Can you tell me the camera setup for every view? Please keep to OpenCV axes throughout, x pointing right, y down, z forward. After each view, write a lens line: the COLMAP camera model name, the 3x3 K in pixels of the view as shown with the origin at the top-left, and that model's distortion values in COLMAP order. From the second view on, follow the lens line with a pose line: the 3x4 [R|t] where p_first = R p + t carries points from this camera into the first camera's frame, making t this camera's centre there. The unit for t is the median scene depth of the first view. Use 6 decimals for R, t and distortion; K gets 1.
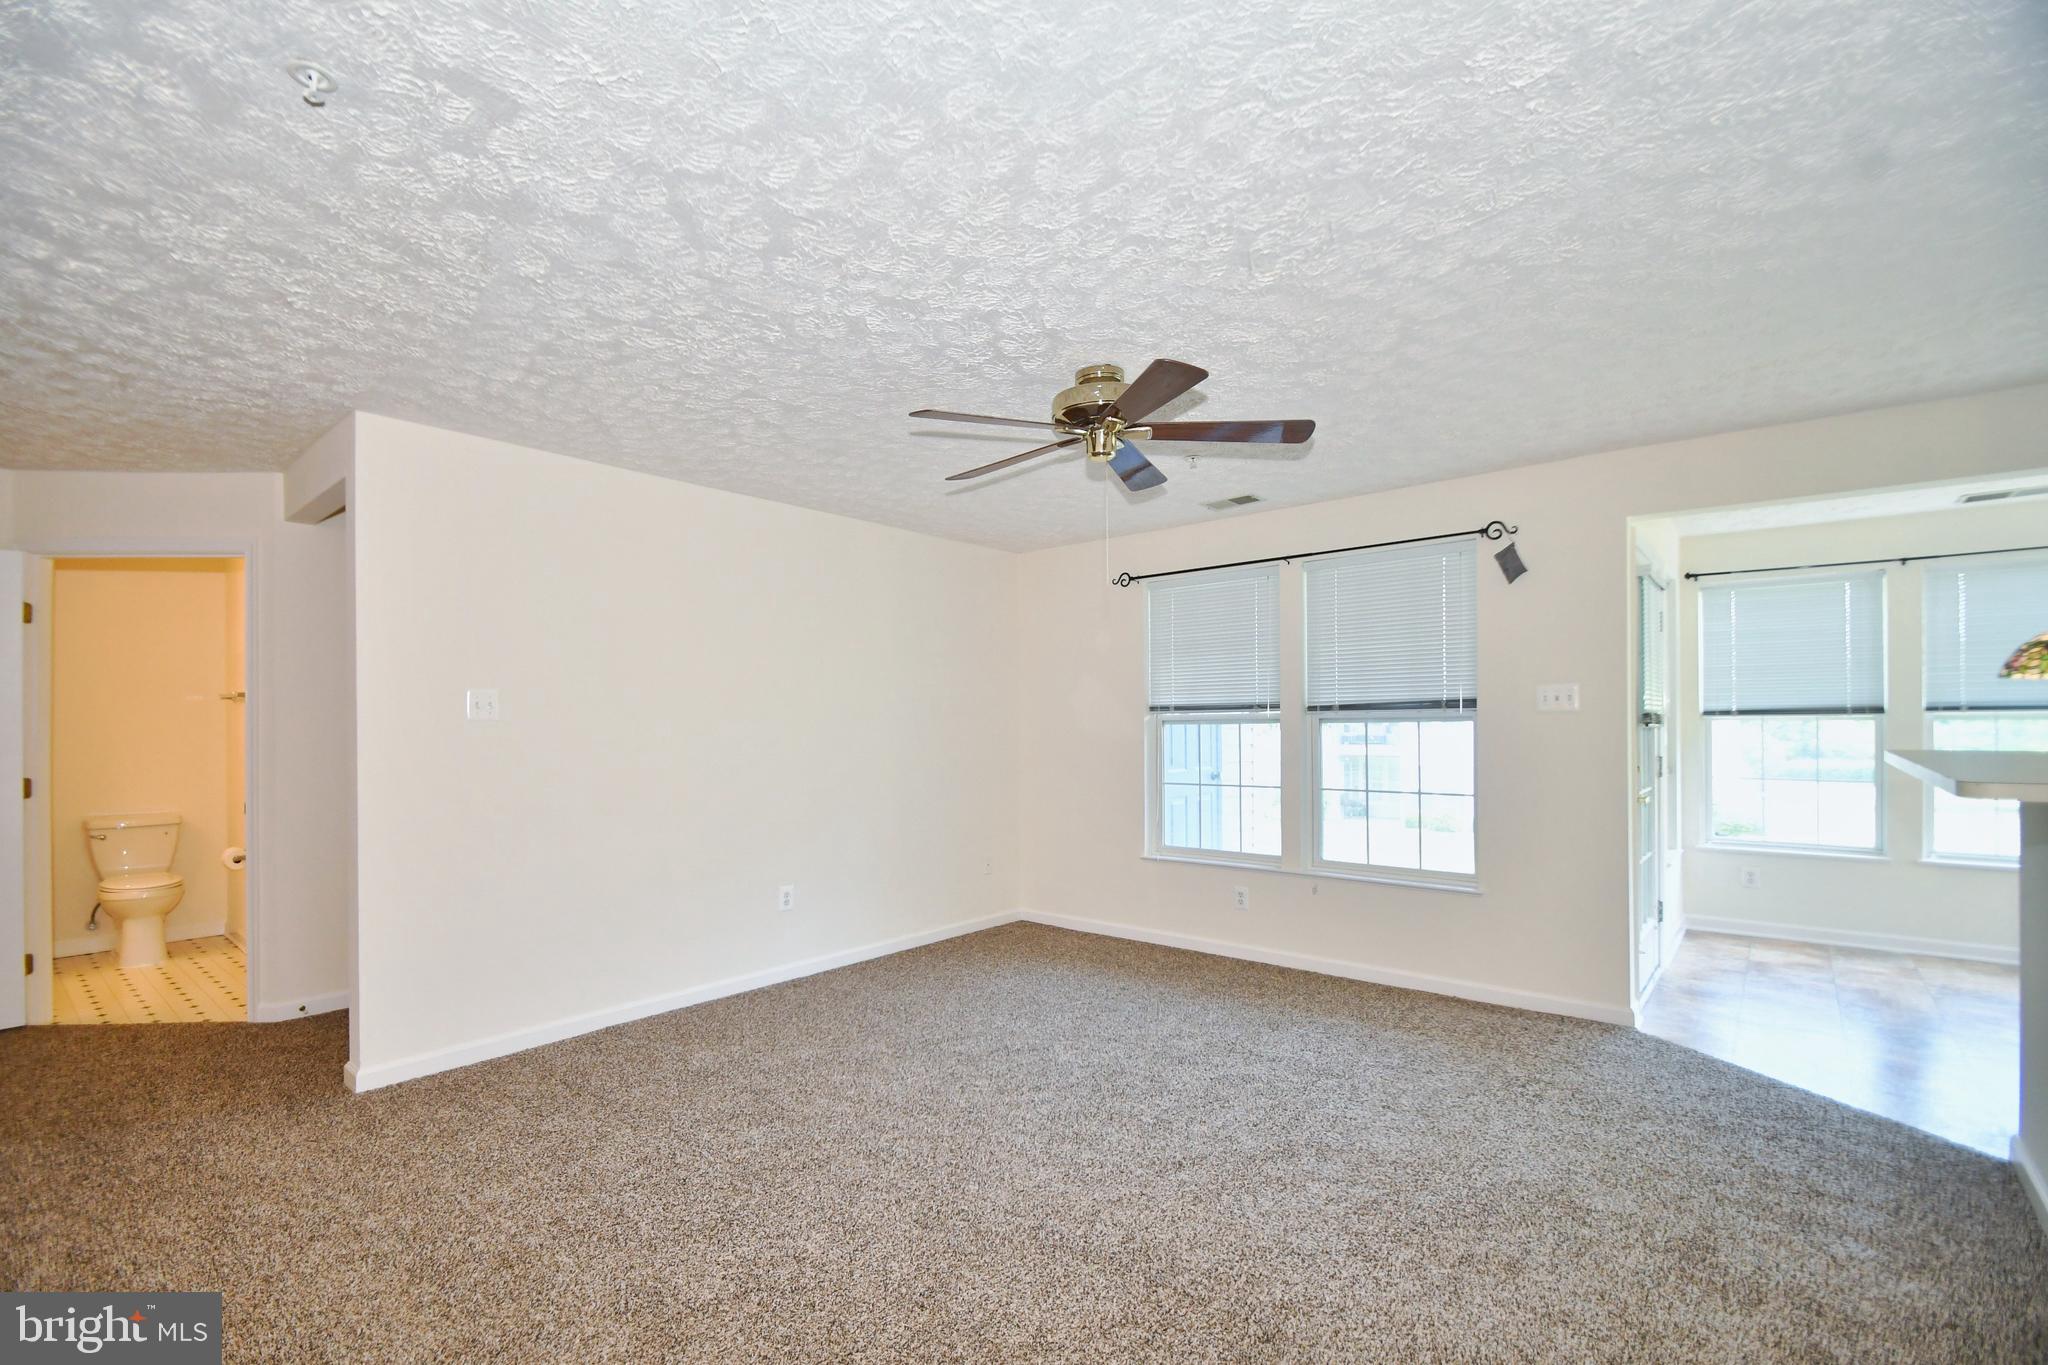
lens RADIAL K [[895.7, 0, 1000.4], [0, 895.7, 717.7], [0, 0, 1]] dist [0.014358, -0.017038]
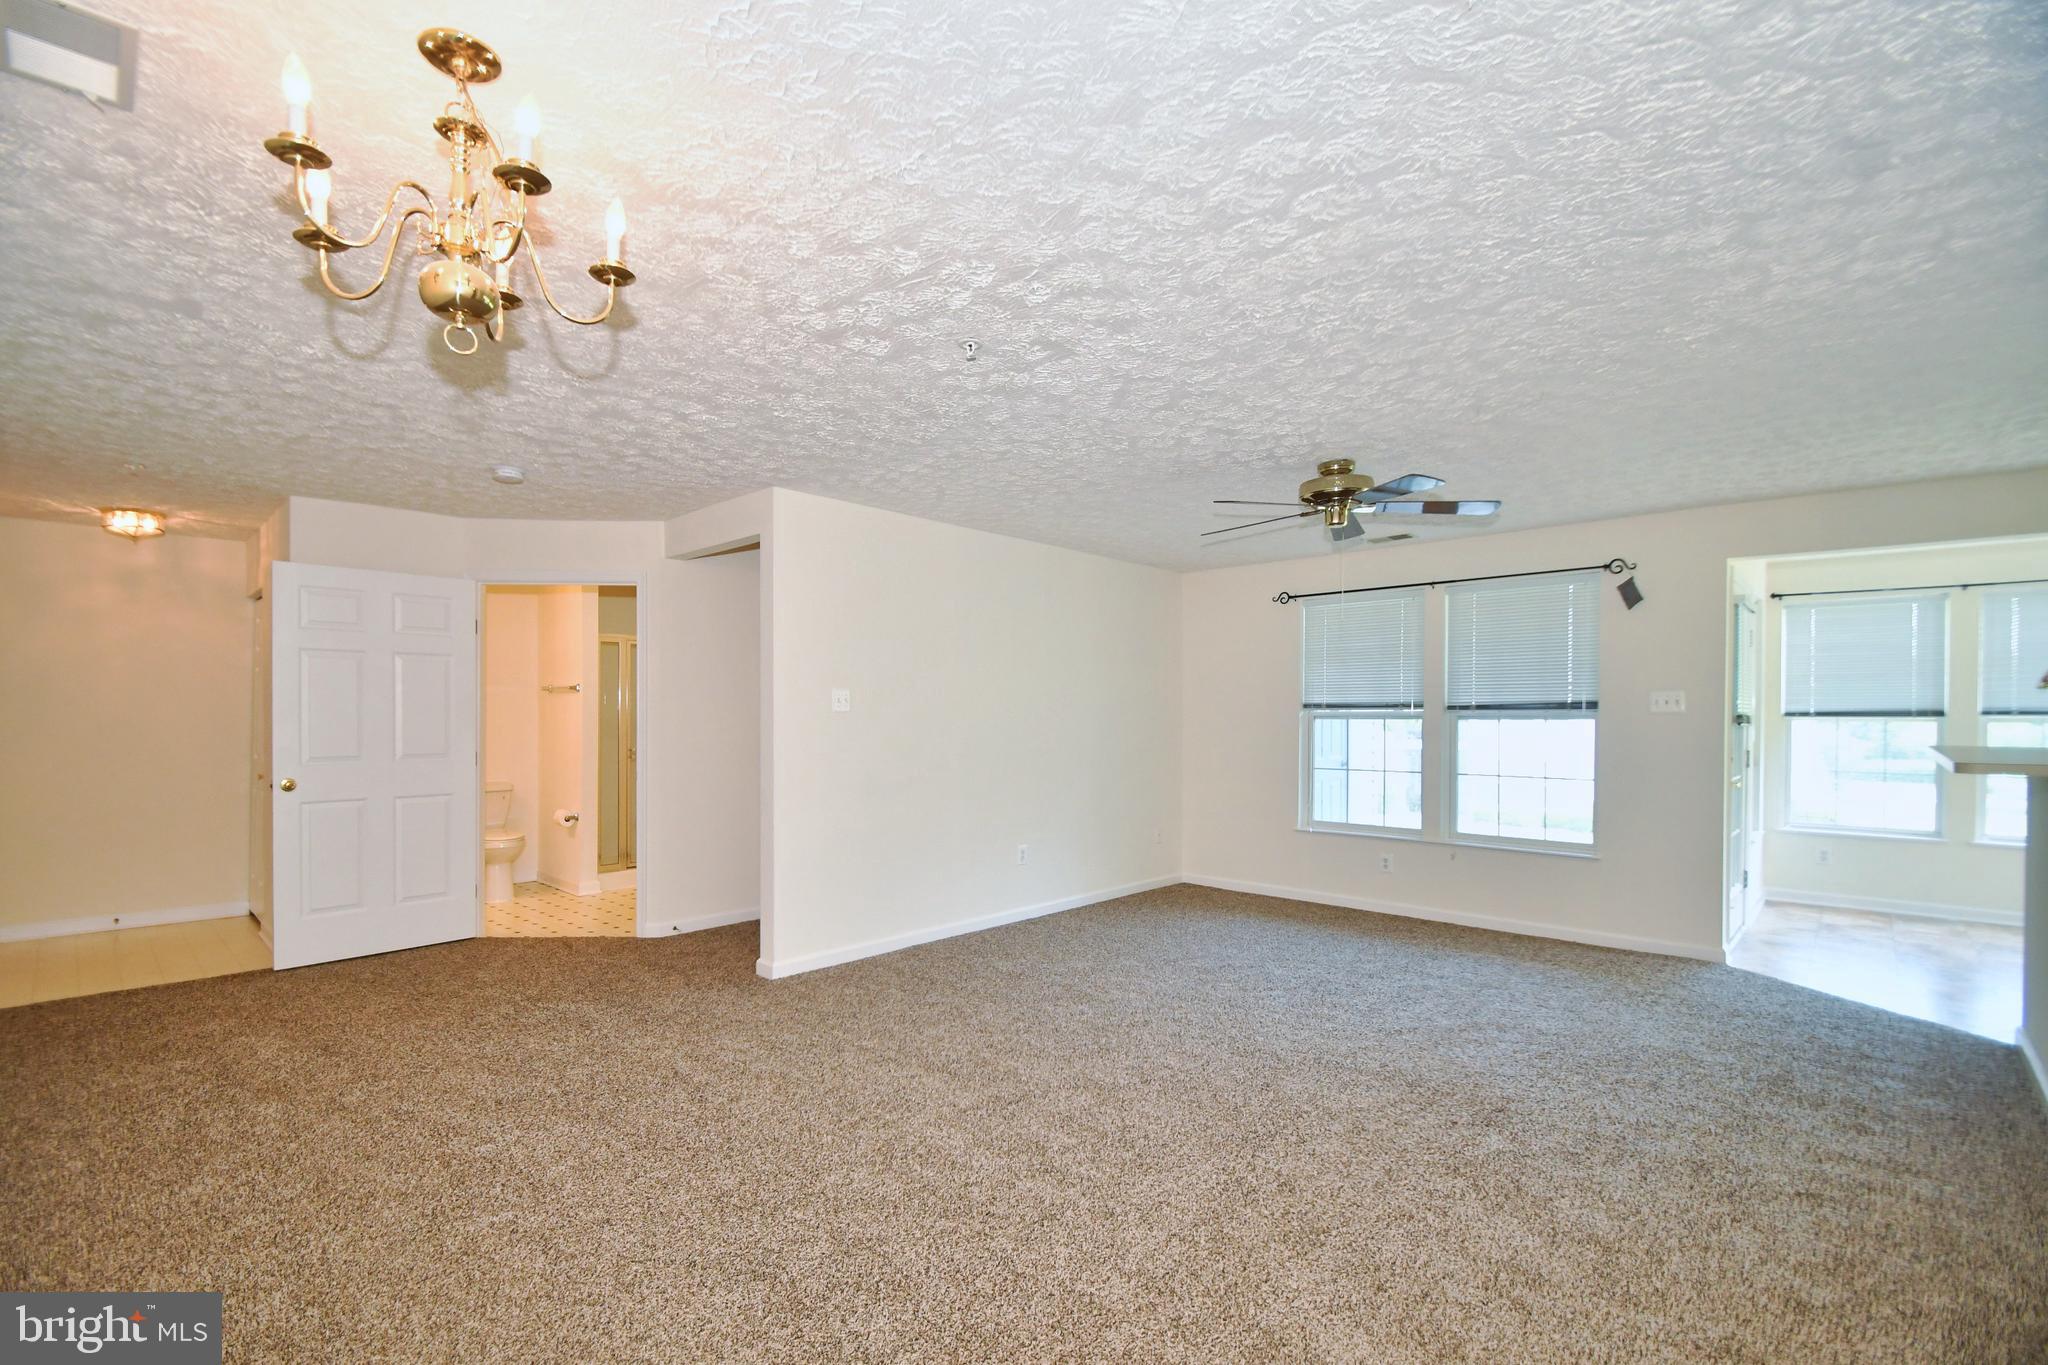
lens RADIAL K [[895.7, 0, 1000.4], [0, 895.7, 717.7], [0, 0, 1]] dist [0.014358, -0.017038]
pose [[0.998678, 0.010832, -0.050250, -0.234569], [-0.010256, 0.999879, 0.011702, -0.005364], [0.050370, -0.011171, 0.998668, -0.285183]]
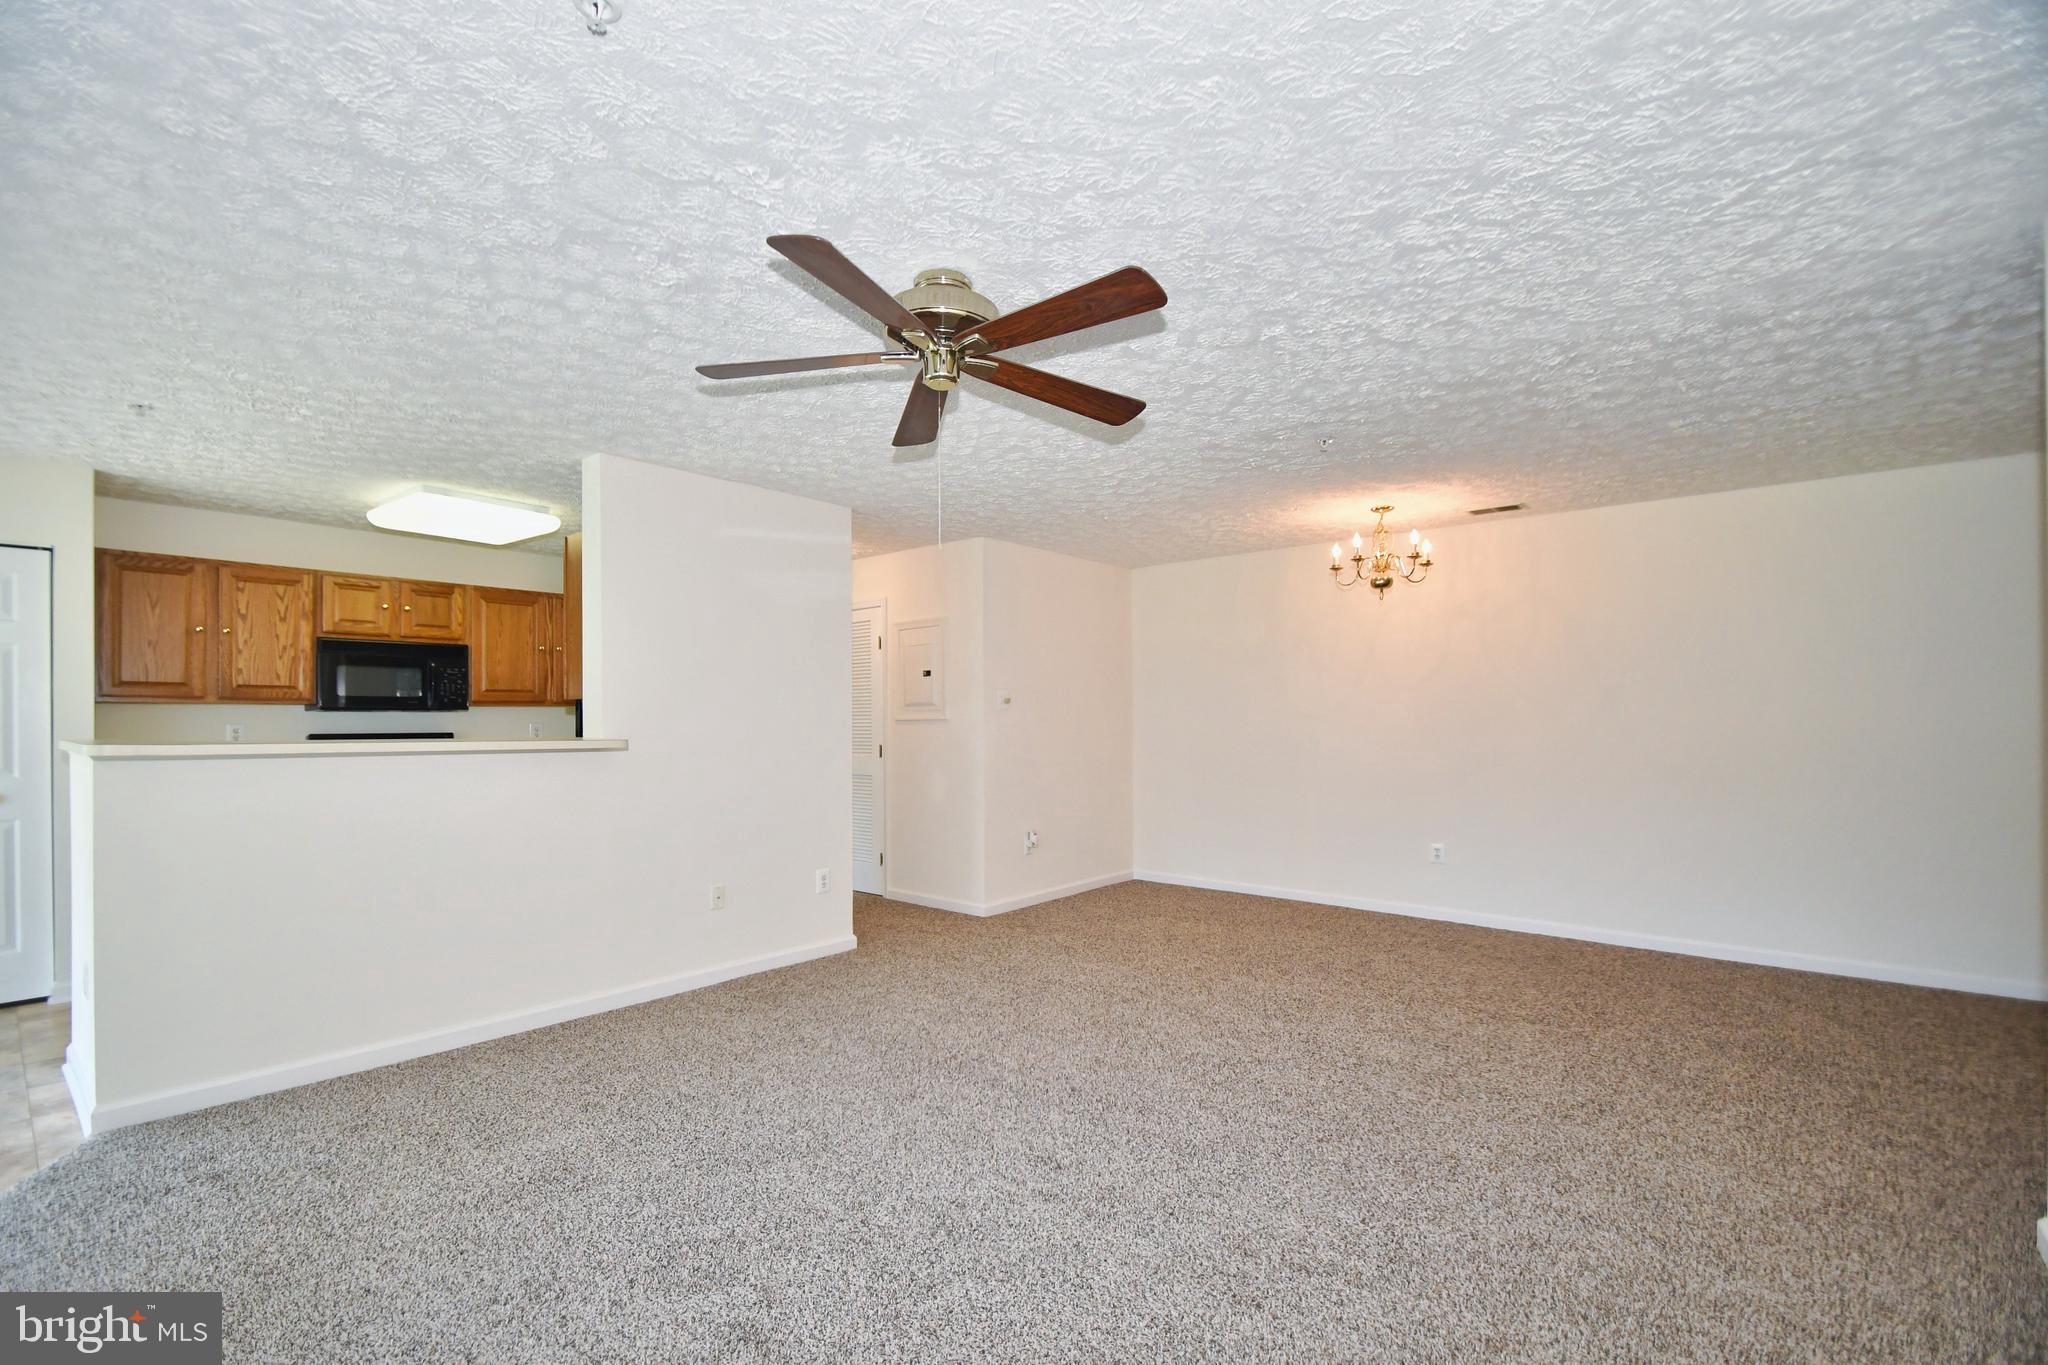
lens RADIAL K [[895.7, 0, 1000.4], [0, 895.7, 717.7], [0, 0, 1]] dist [0.014358, -0.017038]
pose [[-0.999937, 0.010106, -0.004883, 0.046776], [0.010094, 0.999946, 0.002409, 0.005832], [0.004907, 0.002359, -0.999985, 1.298582]]
